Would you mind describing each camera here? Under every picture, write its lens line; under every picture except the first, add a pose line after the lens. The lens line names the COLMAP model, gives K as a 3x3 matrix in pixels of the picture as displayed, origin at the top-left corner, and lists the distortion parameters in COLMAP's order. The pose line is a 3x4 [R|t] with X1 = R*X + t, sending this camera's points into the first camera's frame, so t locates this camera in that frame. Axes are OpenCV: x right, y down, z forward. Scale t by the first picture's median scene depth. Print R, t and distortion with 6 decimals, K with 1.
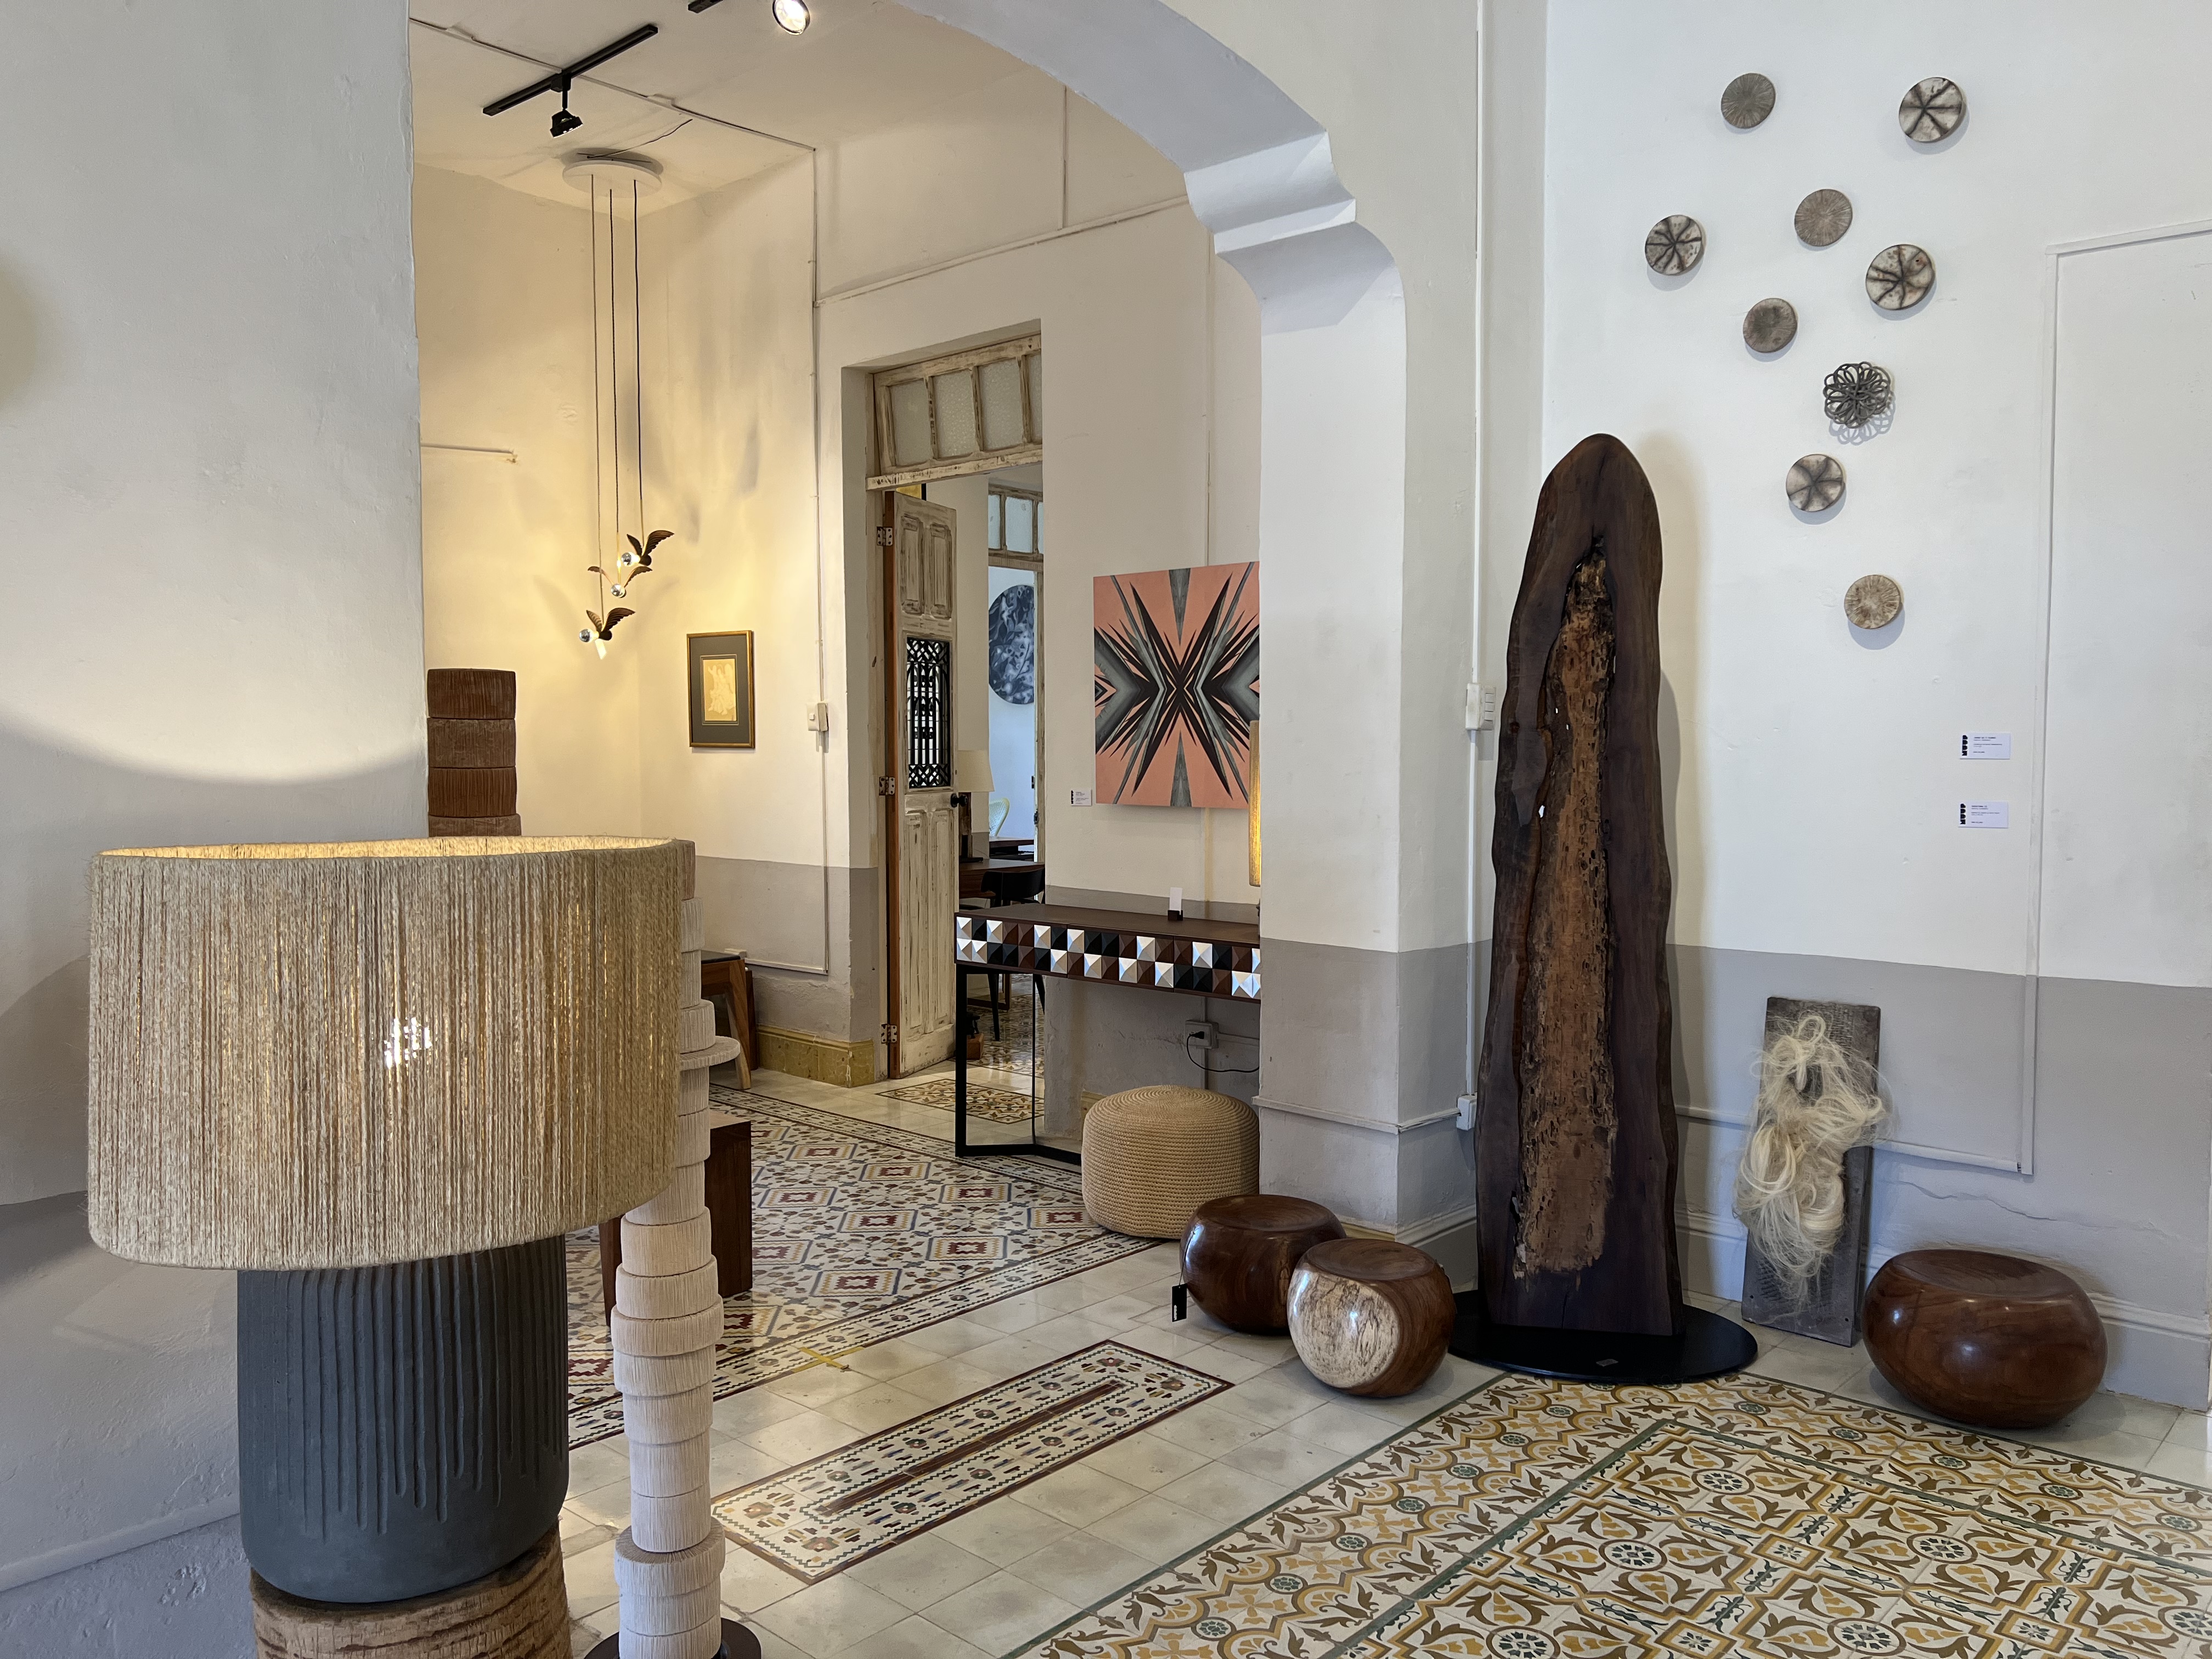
lens RADIAL K [[1672.4, 0, 1114.5], [0, 1672.4, 820.5], [0, 0, 1]] dist [0.061789, -0.002472]
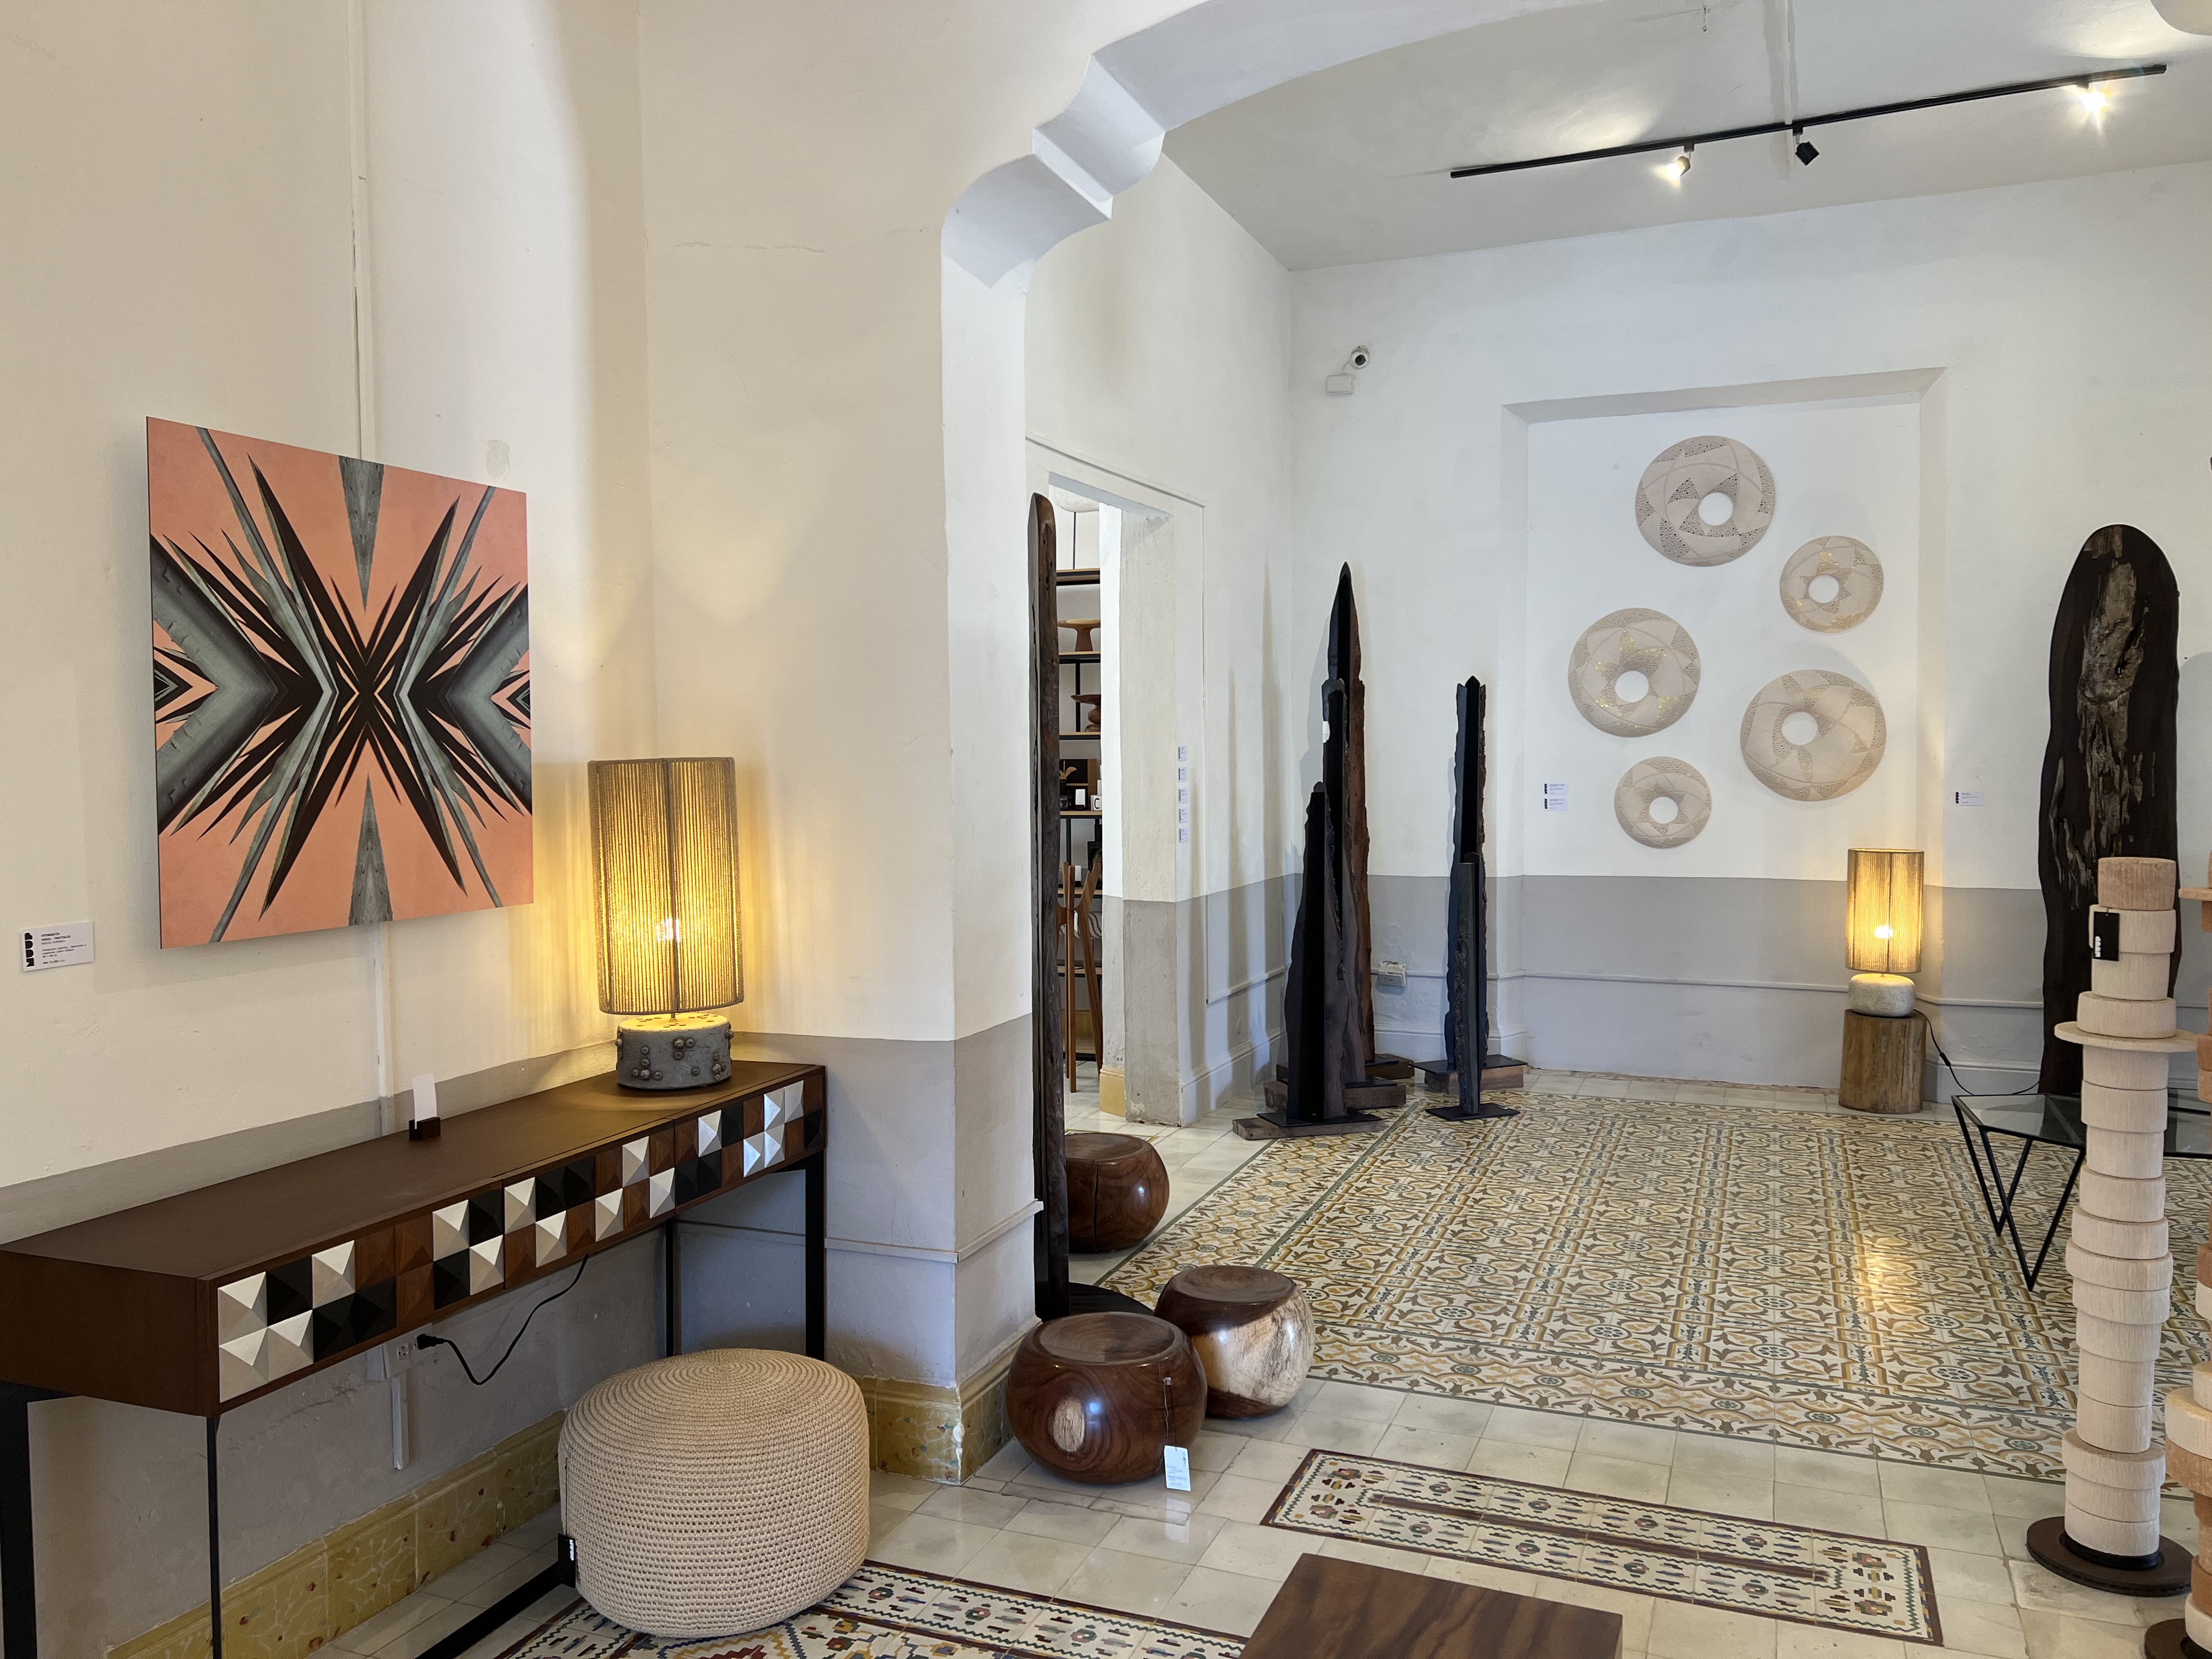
lens RADIAL K [[1672.4, 0, 1120.5], [0, 1672.4, 839.8], [0, 0, 1]] dist [0.061789, -0.002472]
pose [[-0.361251, -0.049859, 0.931135, -0.543289], [0.046142, 0.996390, 0.071255, -0.062289], [-0.931326, 0.068706, -0.357646, 0.999532]]
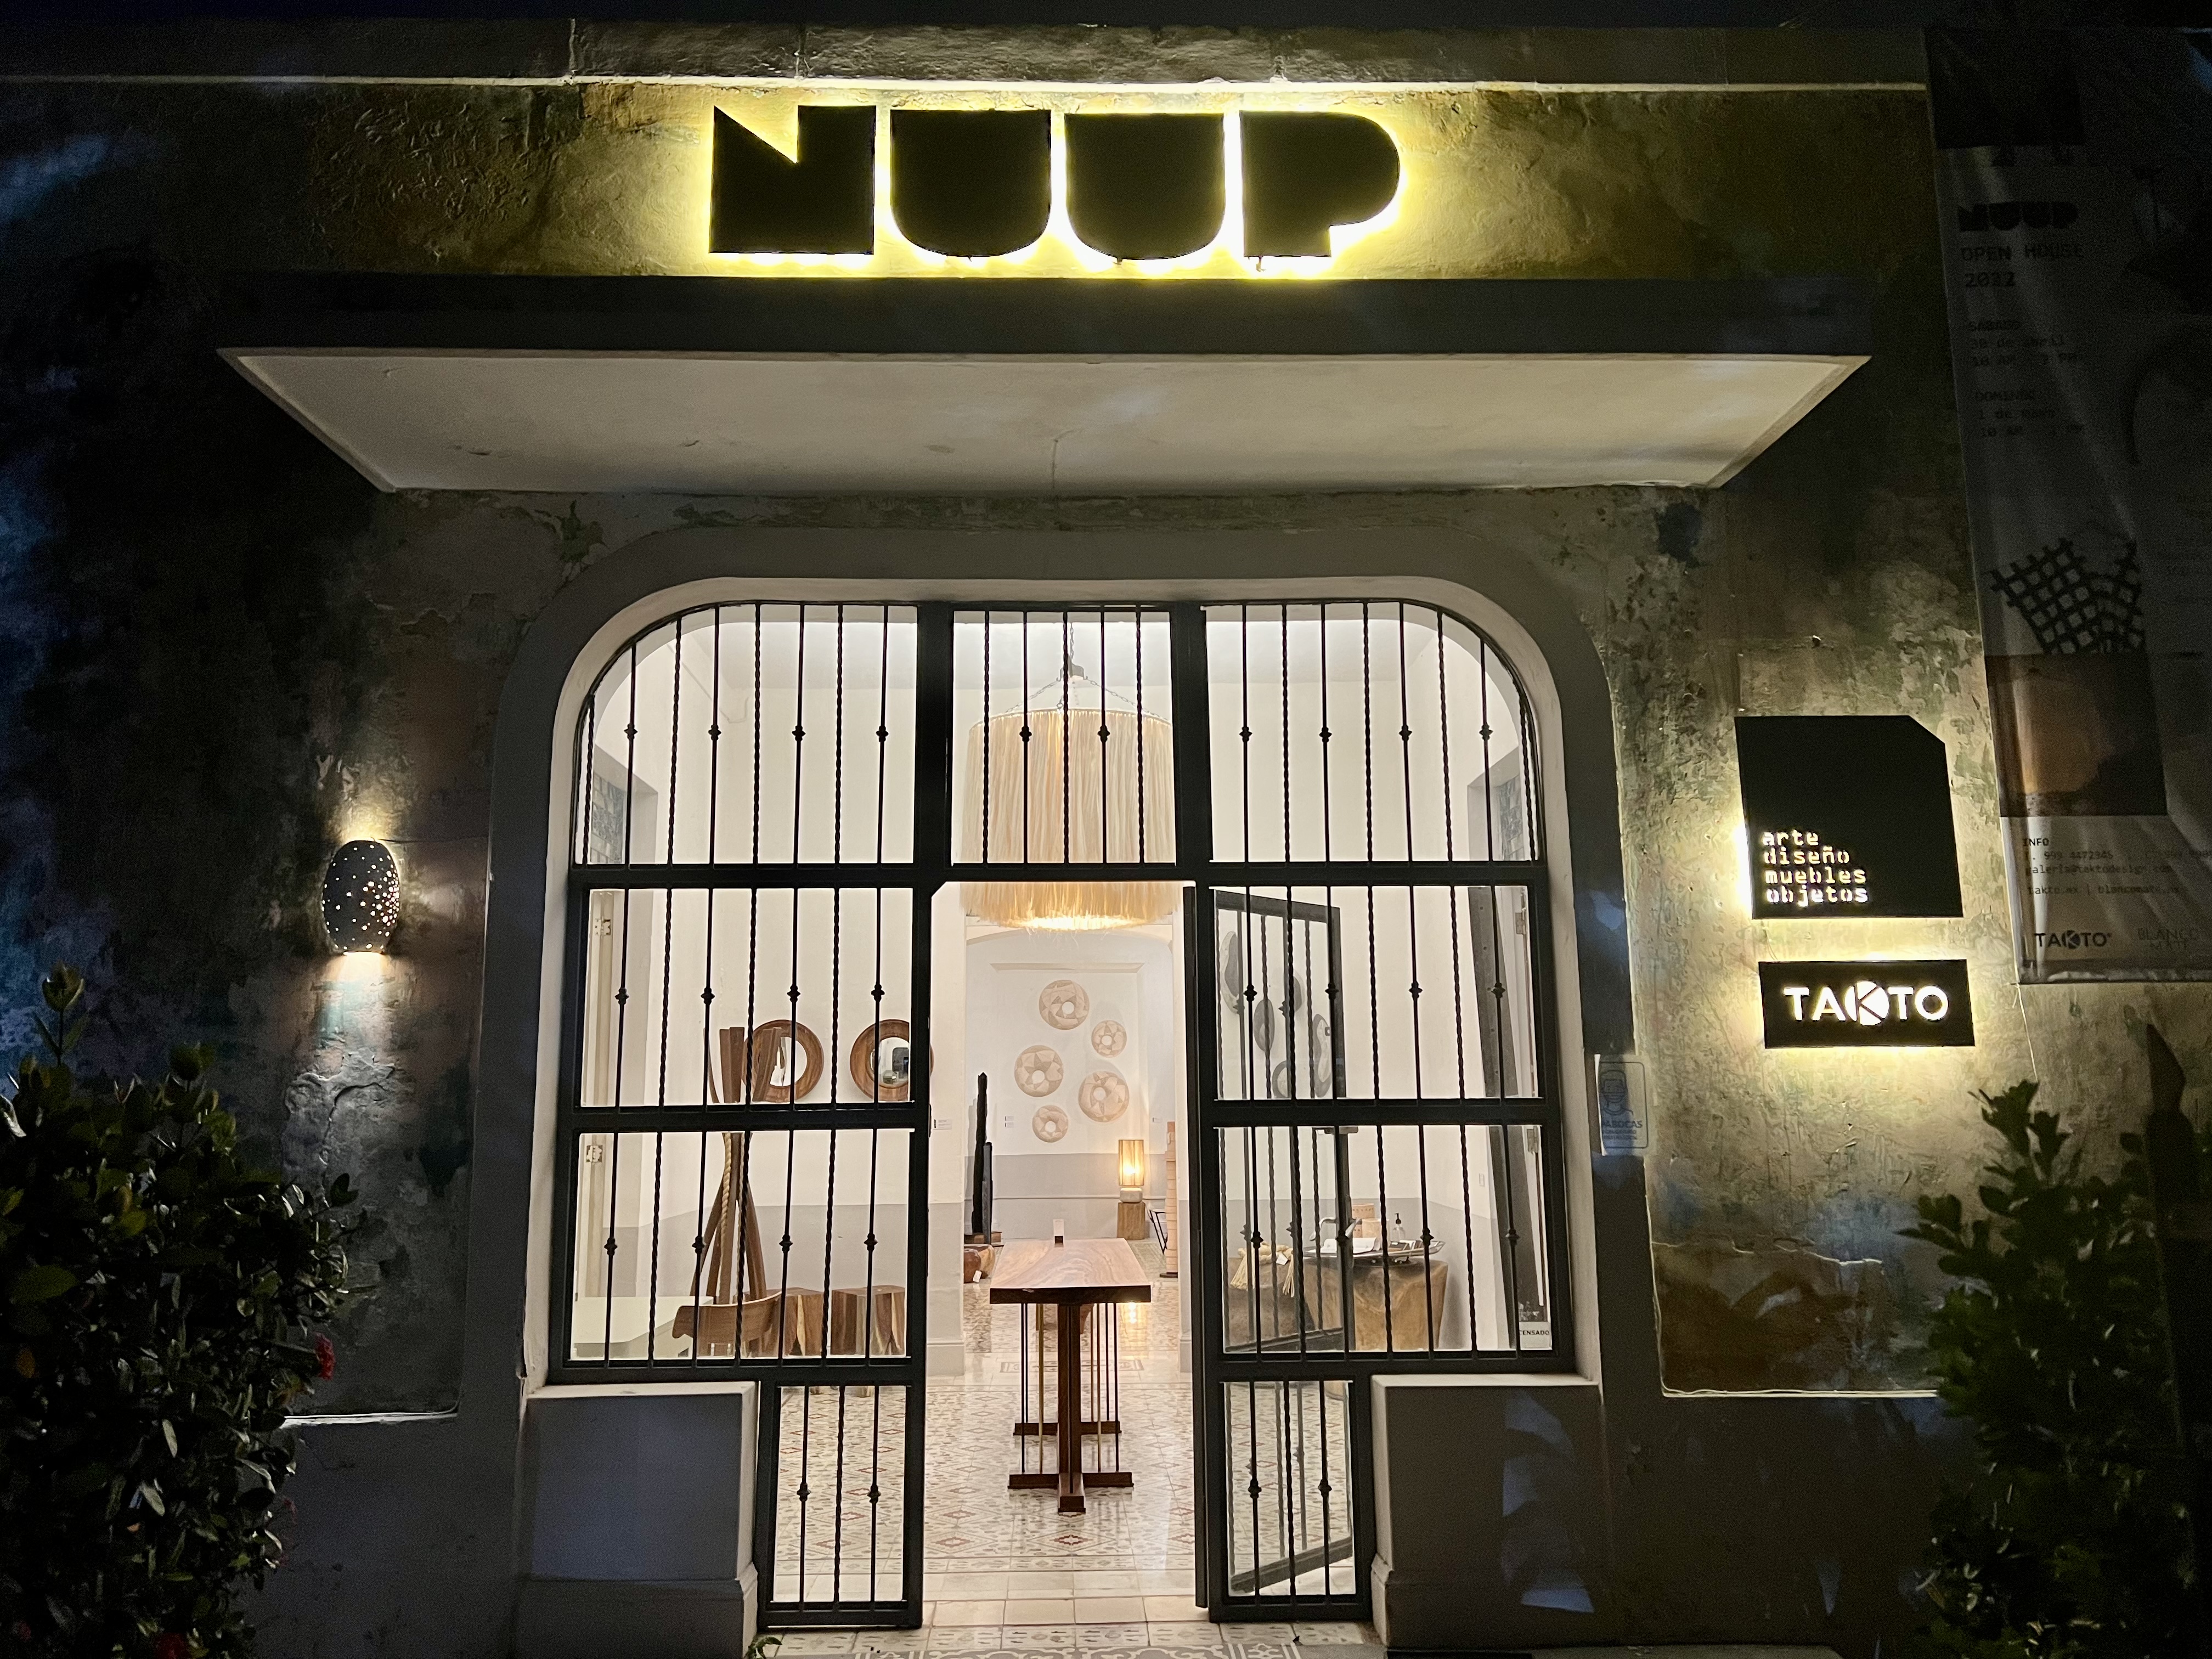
lens RADIAL K [[1672.4, 0, 1105.8], [0, 1672.4, 825.9], [0, 0, 1]] dist [0.061789, -0.002472]
pose [[-0.729250, 0.118747, 0.673865, -0.989439], [0.037773, 0.990311, -0.133632, -0.079679], [-0.683204, -0.071997, -0.726669, 1.515119]]
